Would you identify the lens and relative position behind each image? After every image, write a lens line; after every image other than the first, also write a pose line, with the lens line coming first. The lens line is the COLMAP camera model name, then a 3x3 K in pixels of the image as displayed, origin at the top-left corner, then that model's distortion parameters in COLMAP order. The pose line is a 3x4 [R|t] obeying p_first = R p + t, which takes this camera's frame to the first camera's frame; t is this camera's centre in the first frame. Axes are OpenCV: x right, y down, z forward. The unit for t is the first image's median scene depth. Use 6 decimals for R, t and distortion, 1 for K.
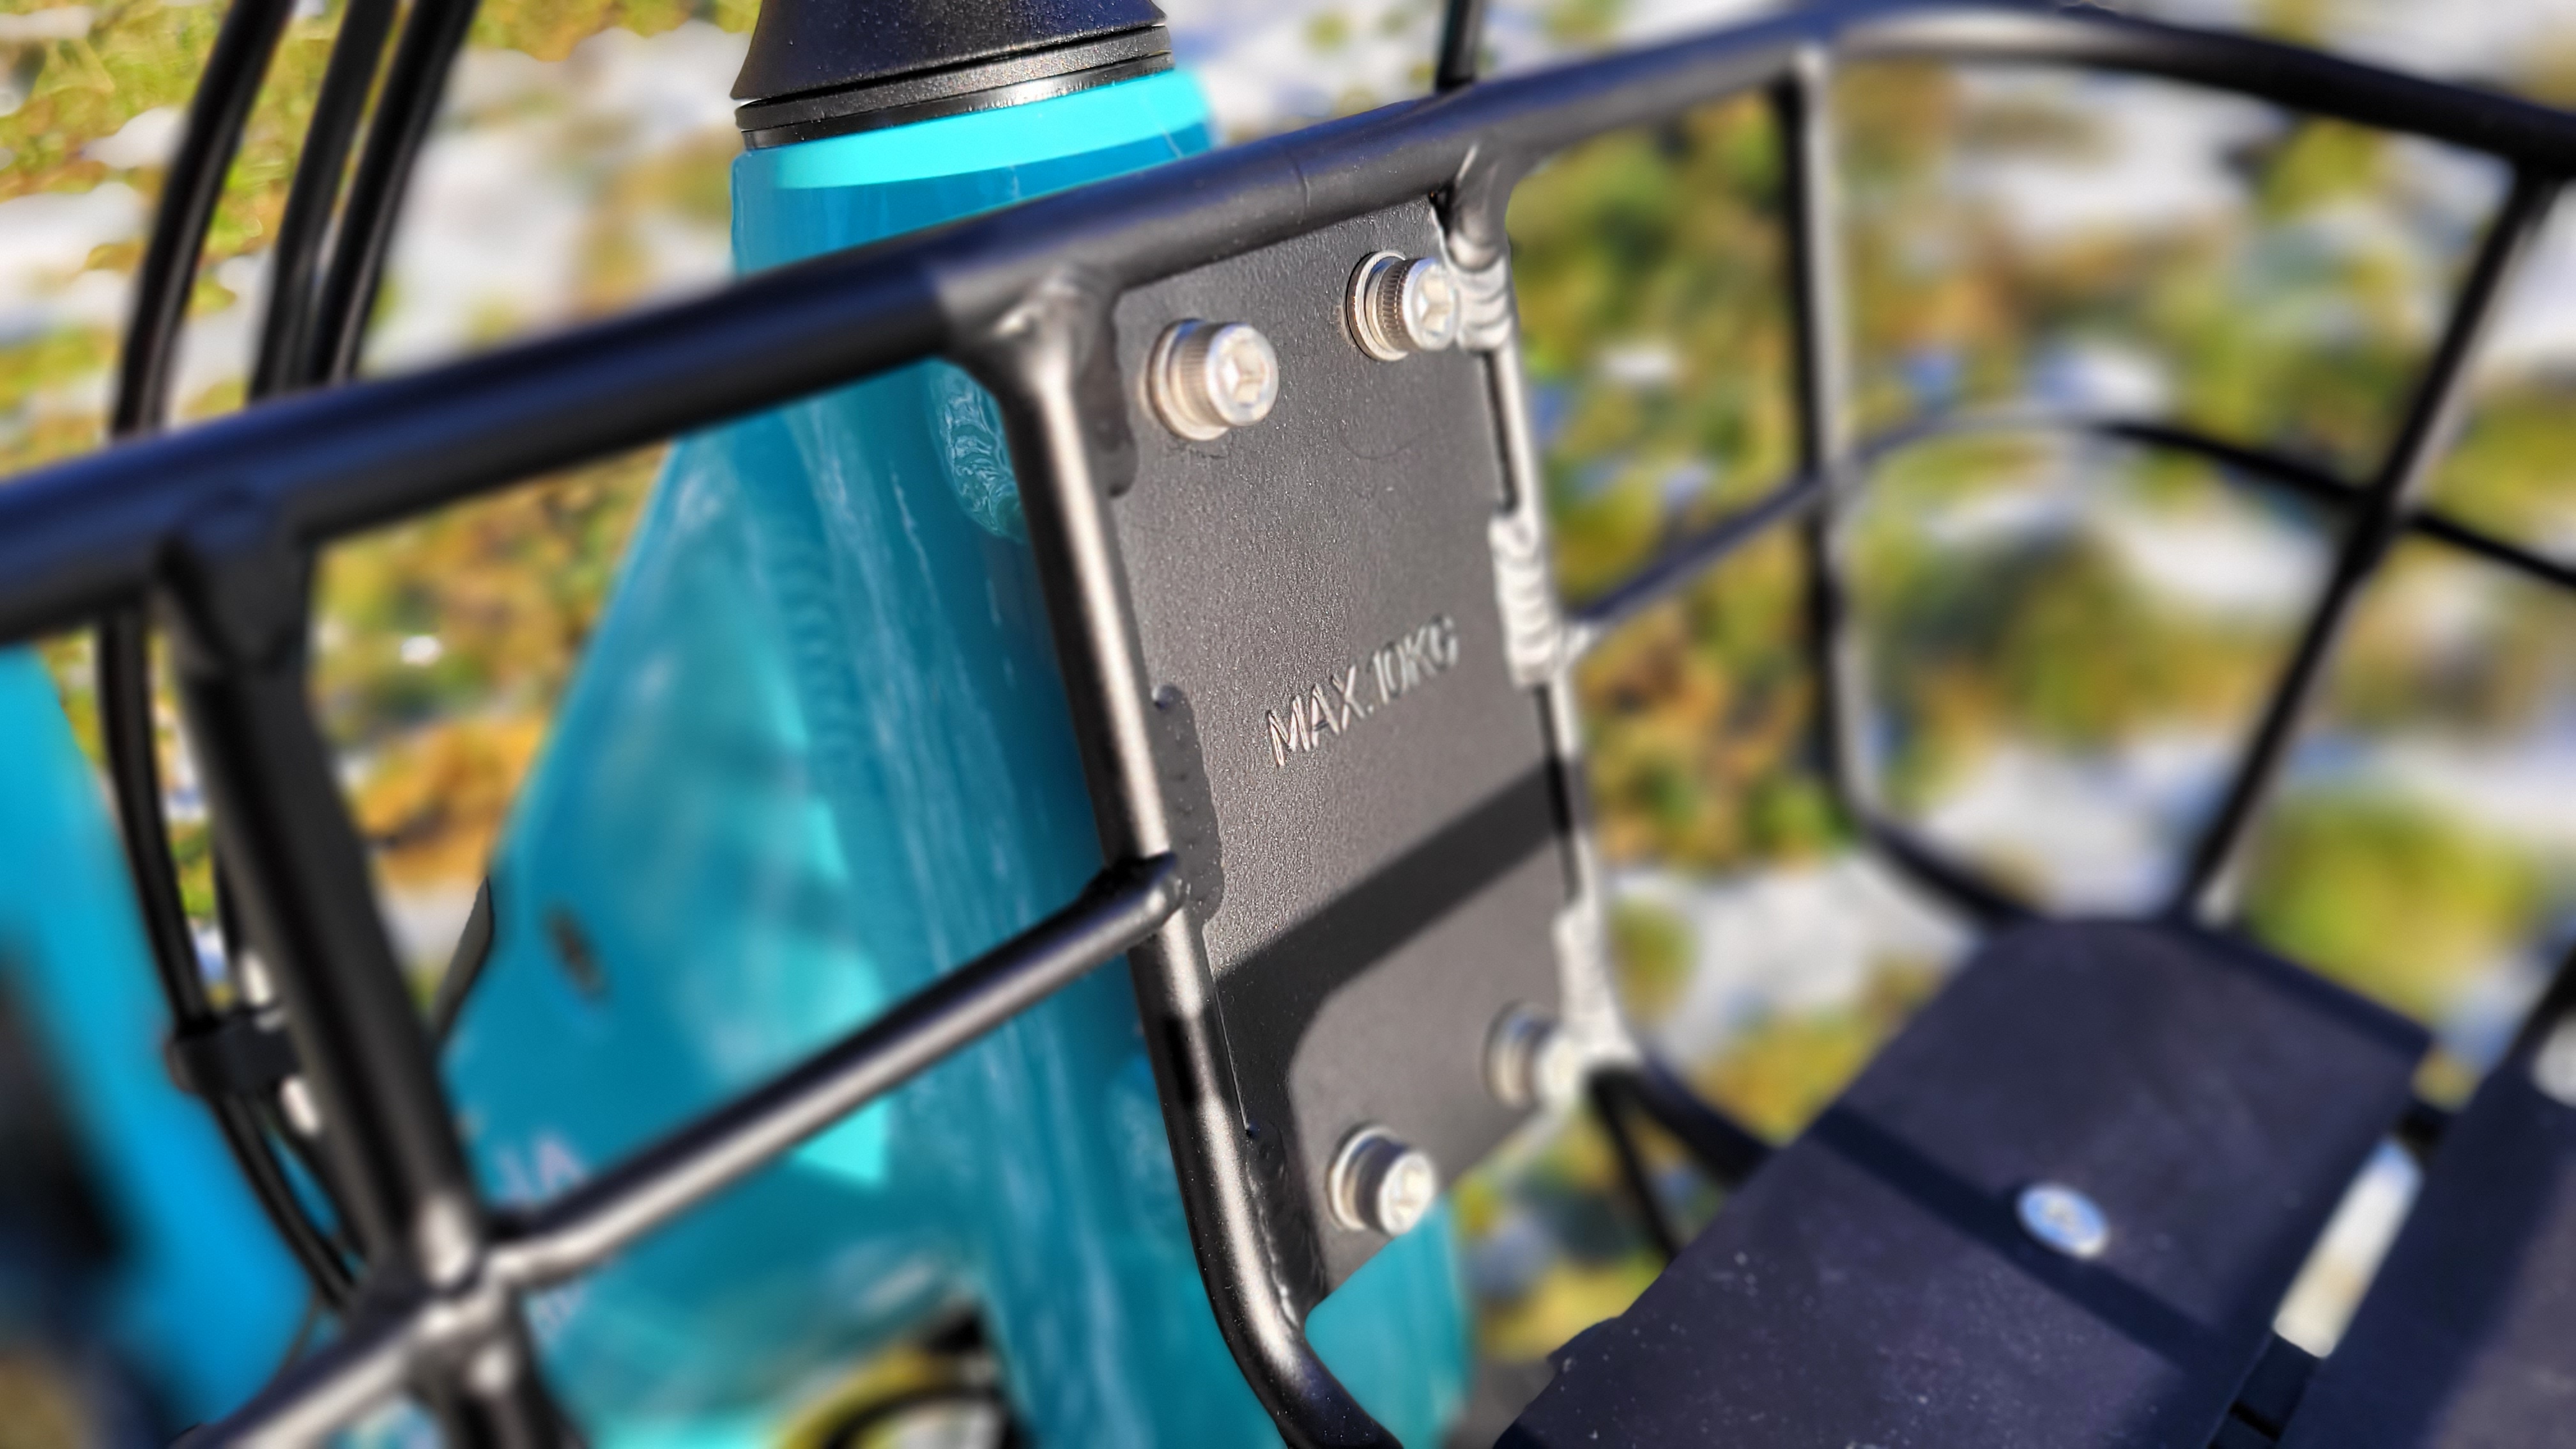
lens RADIAL K [[1944.6, 0, 1347.4], [0, 1944.6, 758.7], [0, 0, 1]] dist [0.041101, -0.027210]
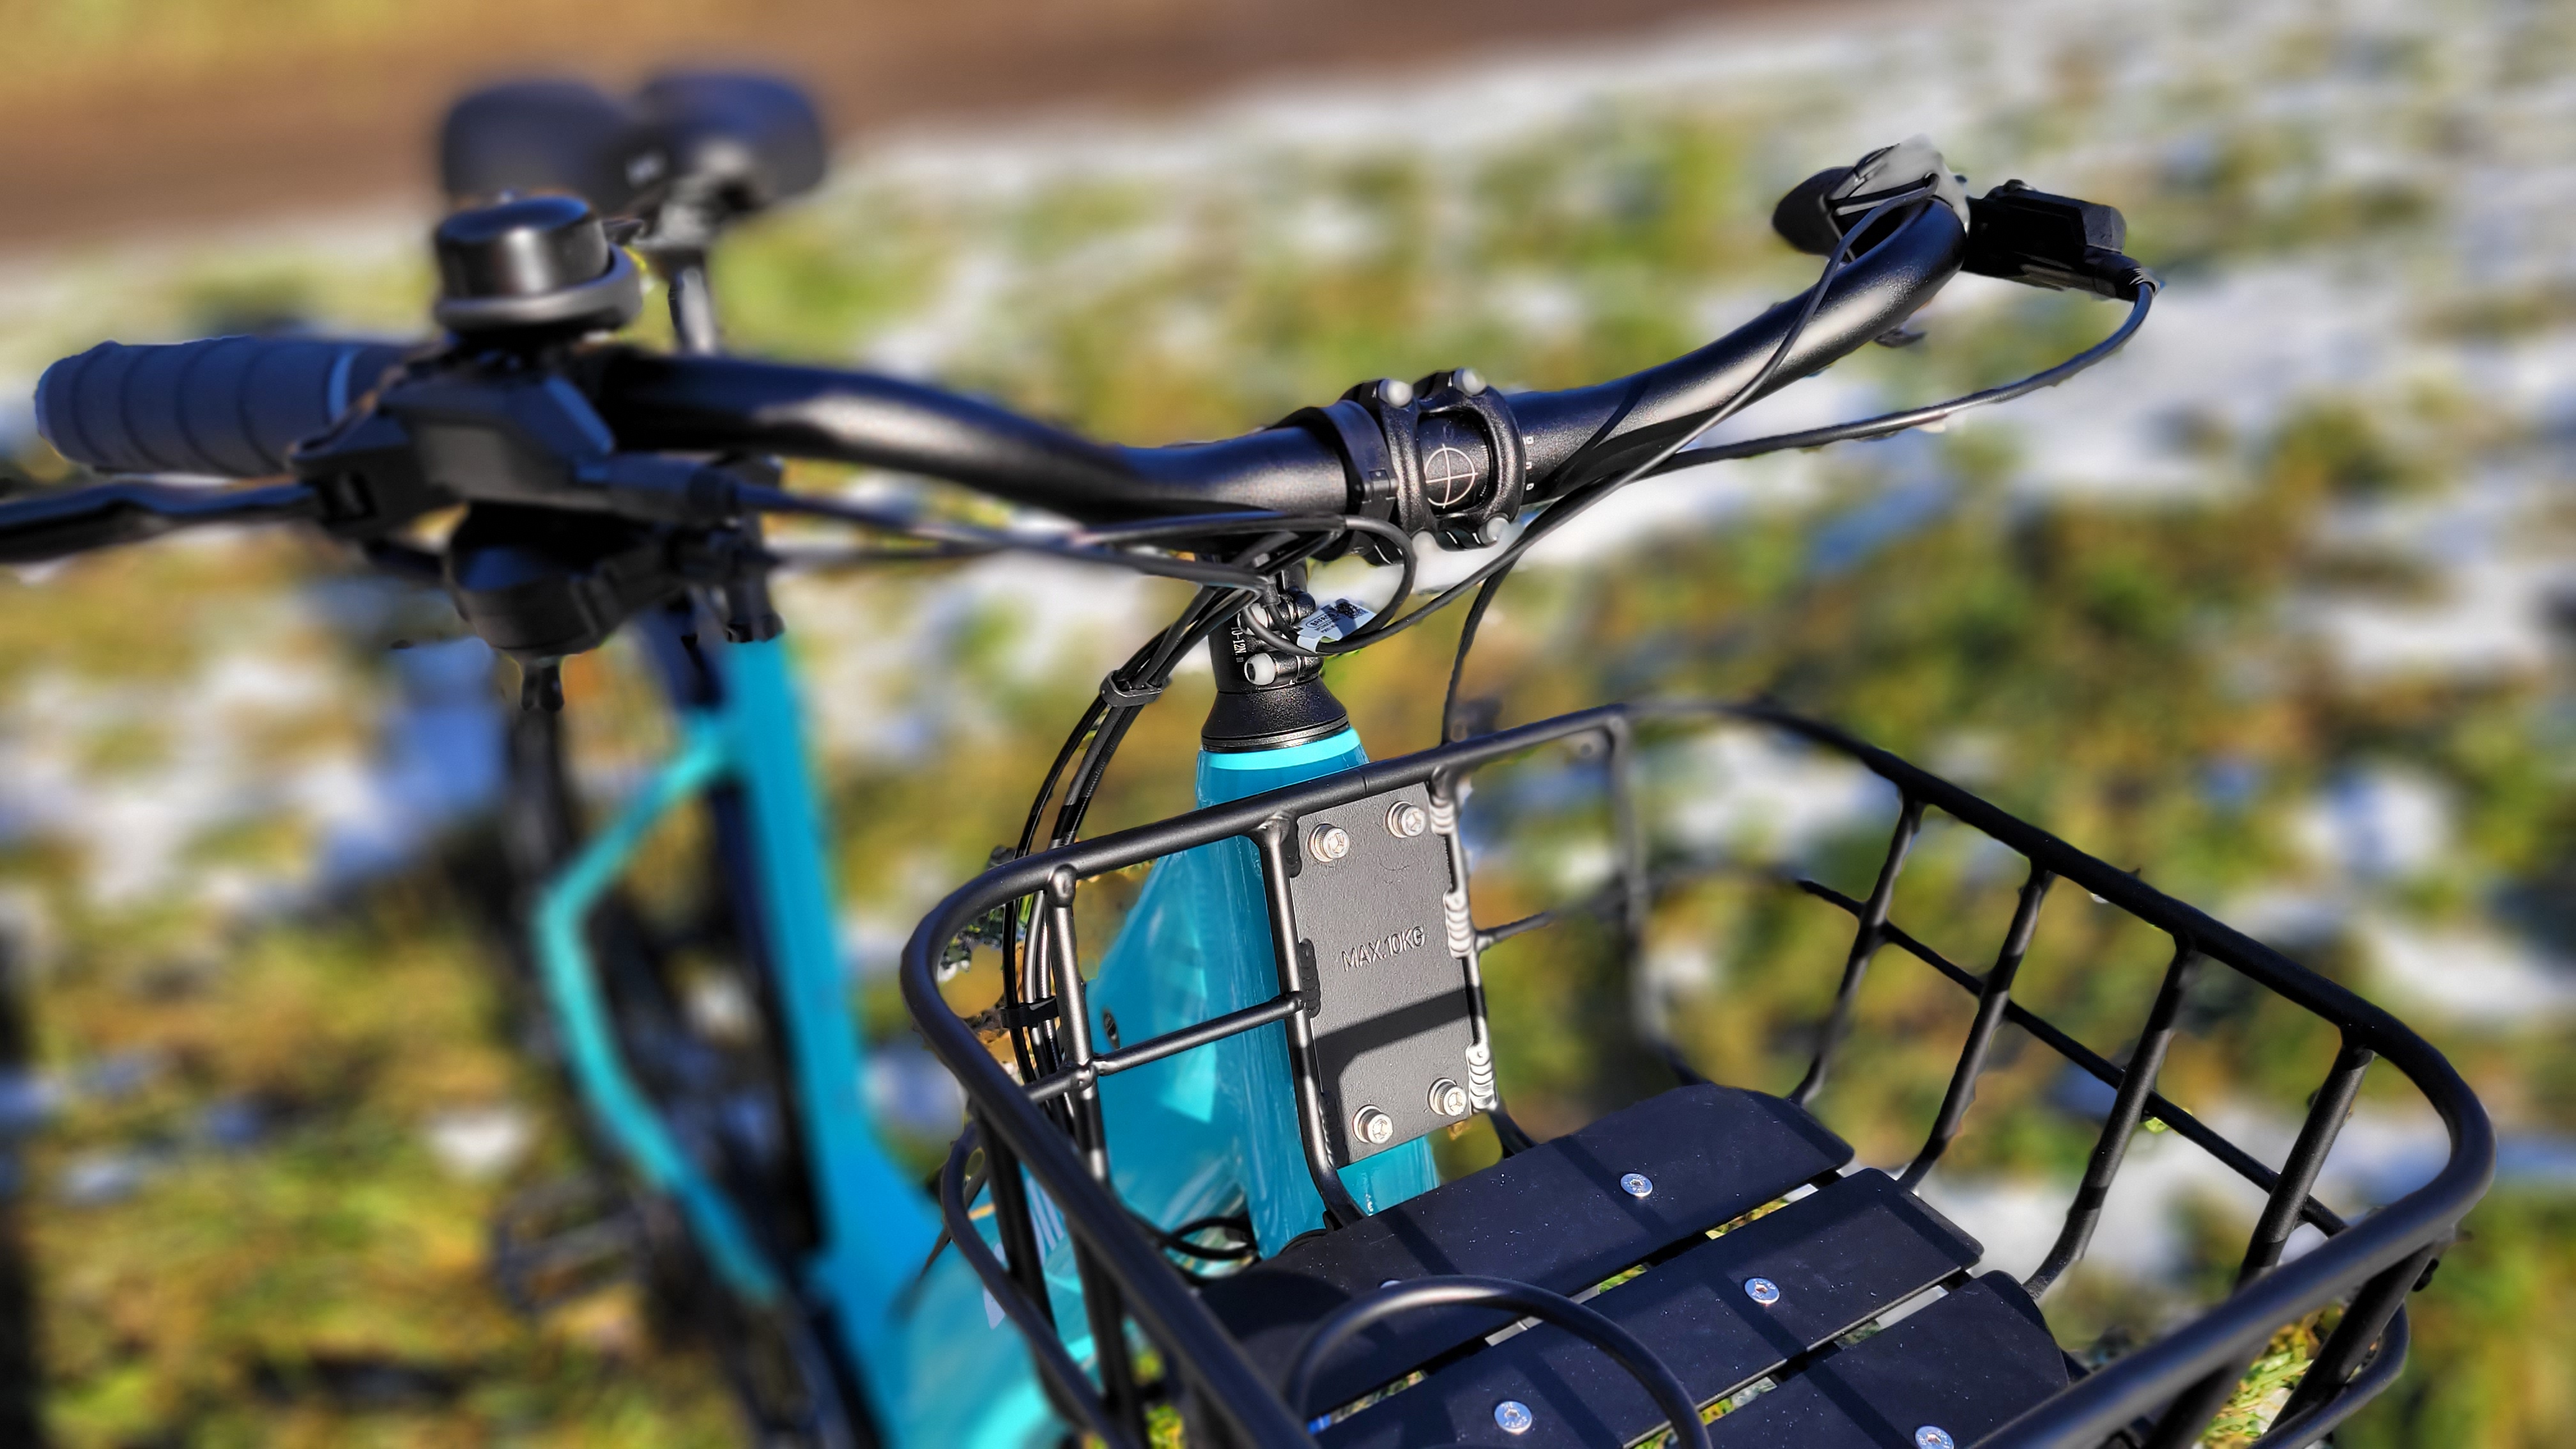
lens RADIAL K [[1944.6, 0, 1277.7], [0, 1944.6, 716.9], [0, 0, 1]] dist [0.041101, -0.027210]
pose [[0.952099, 0.073690, -0.296777, 0.710712], [-0.123374, 0.980602, -0.152314, 0.088632], [0.279796, 0.181633, 0.942721, -1.877947]]
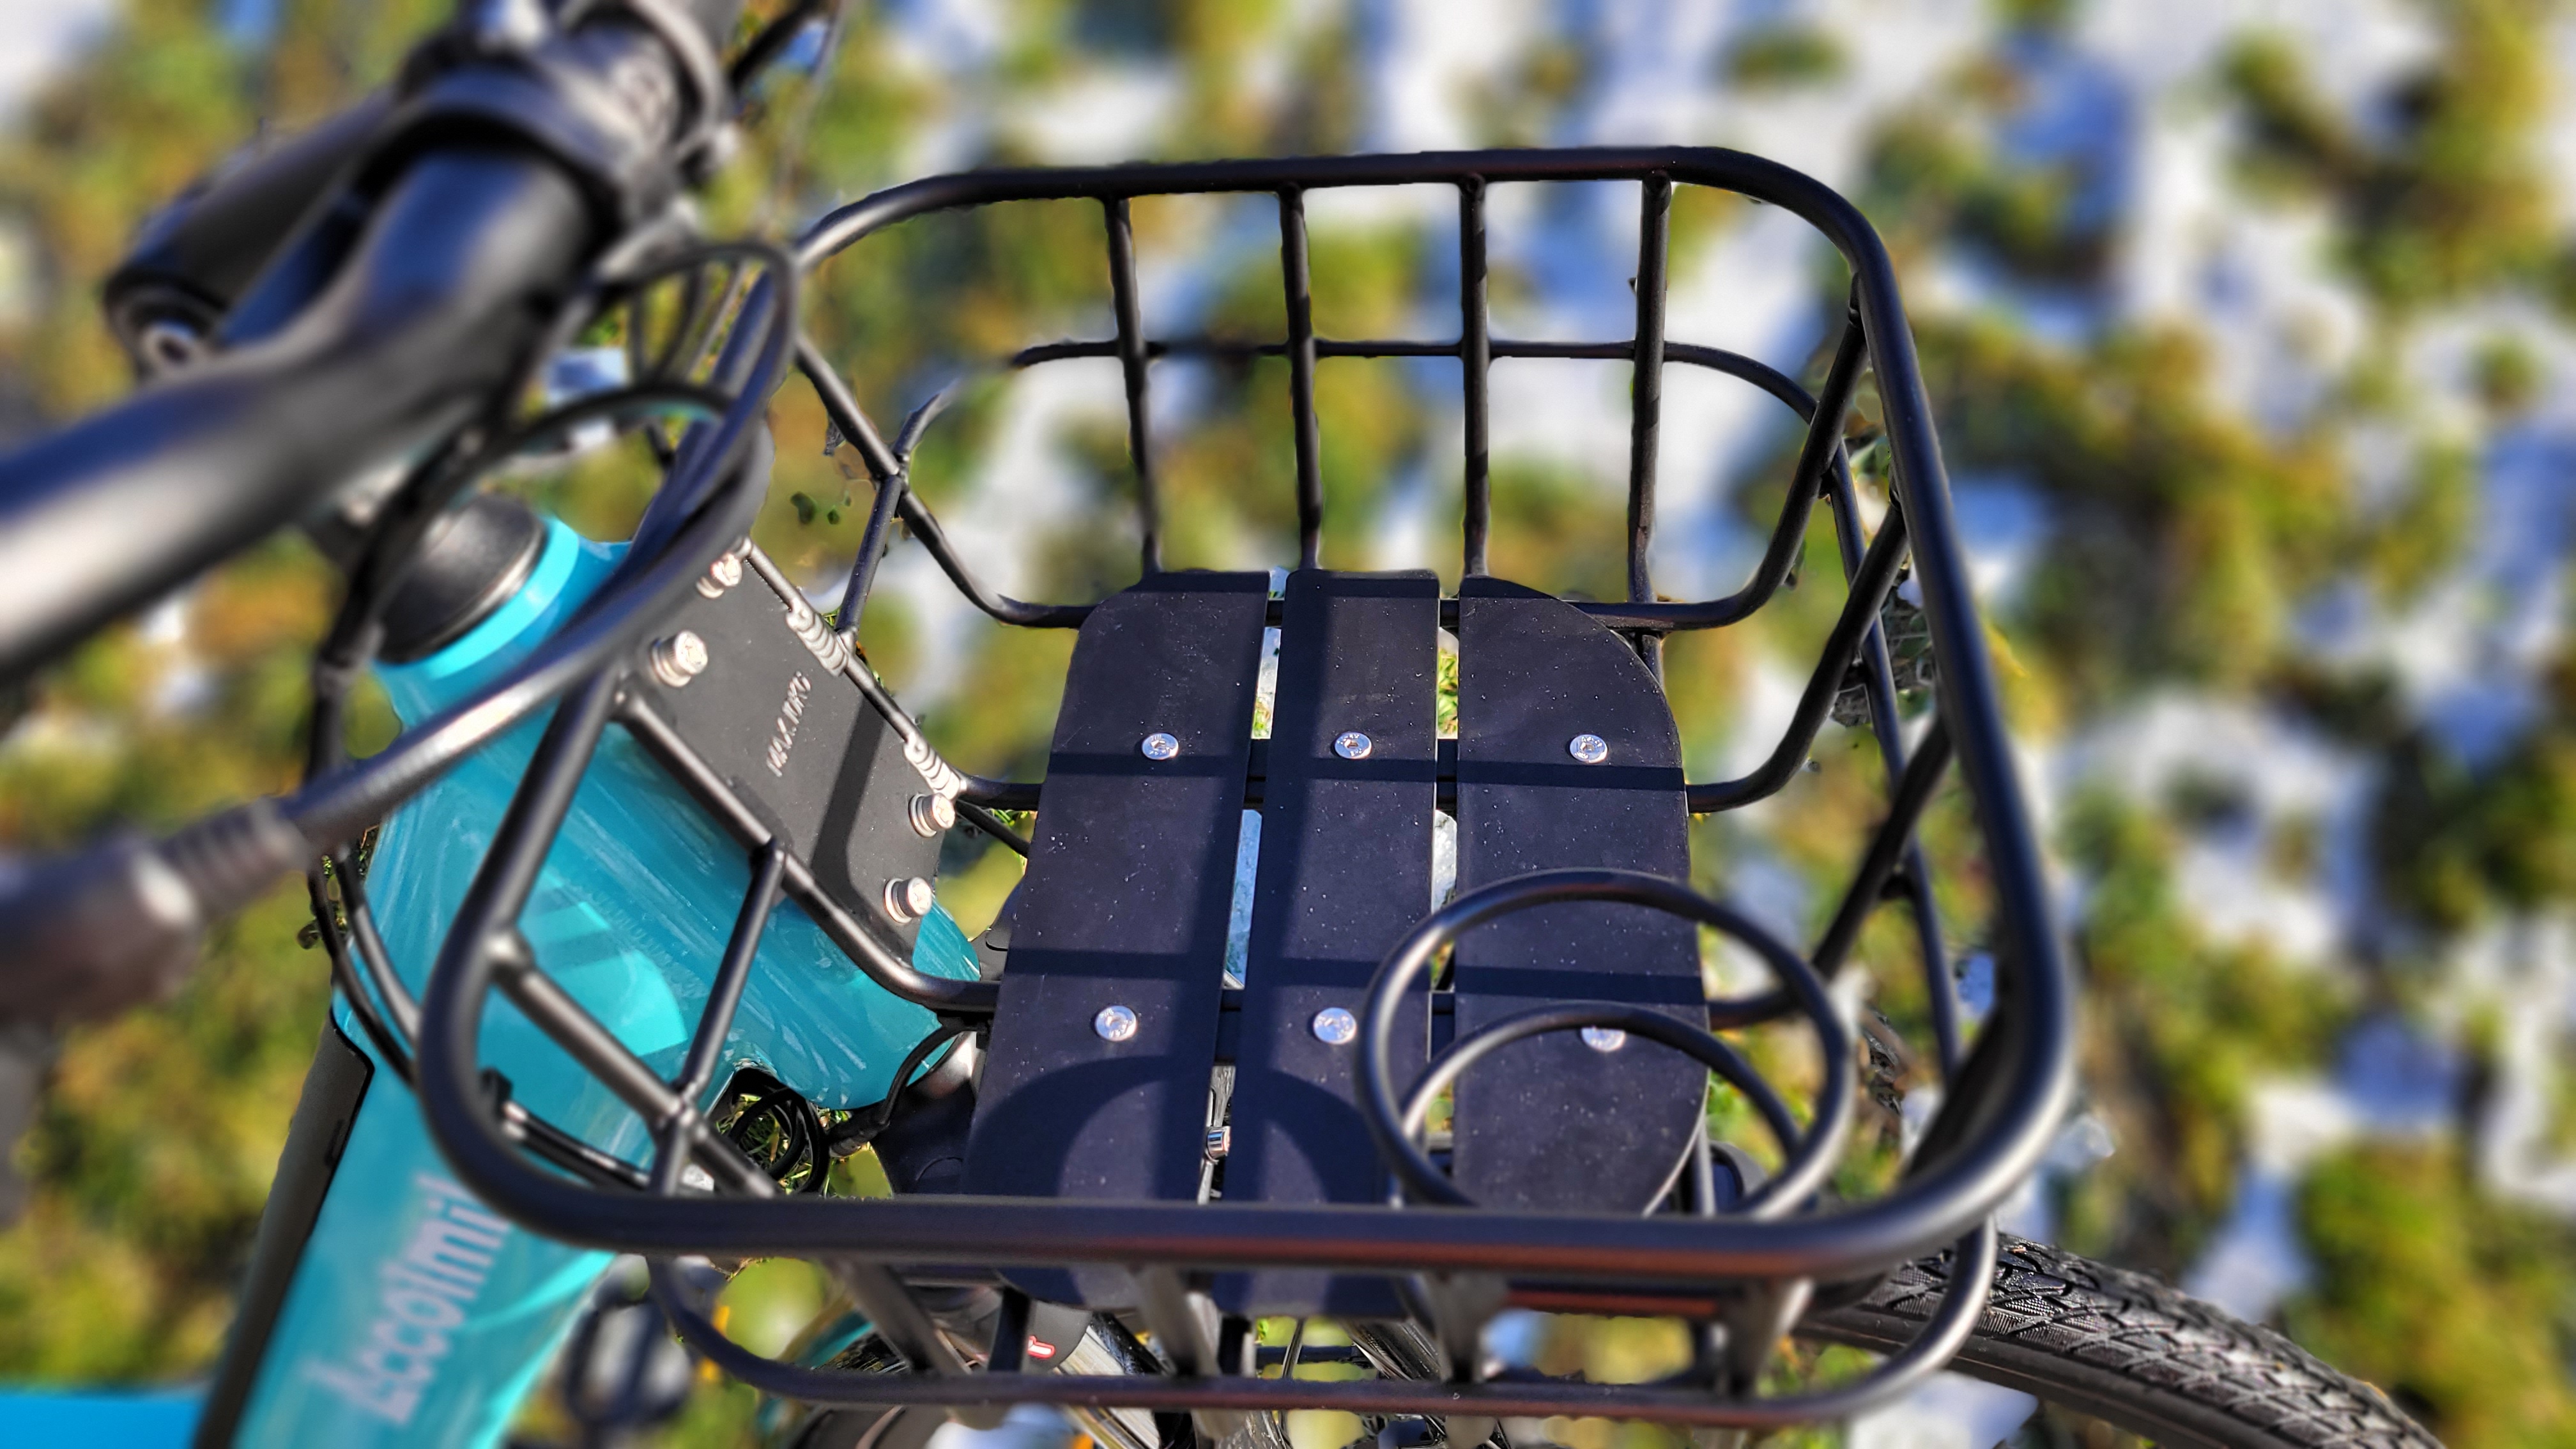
lens RADIAL K [[2001.4, 0, 1288.4], [0, 2001.4, 740.1], [0, 0, 1]] dist [0.015140, 0.004179]
pose [[0.796036, -0.536731, 0.279727, -0.194478], [0.465430, 0.838290, 0.283981, -0.421306], [-0.386914, -0.095866, 0.917119, -1.389515]]
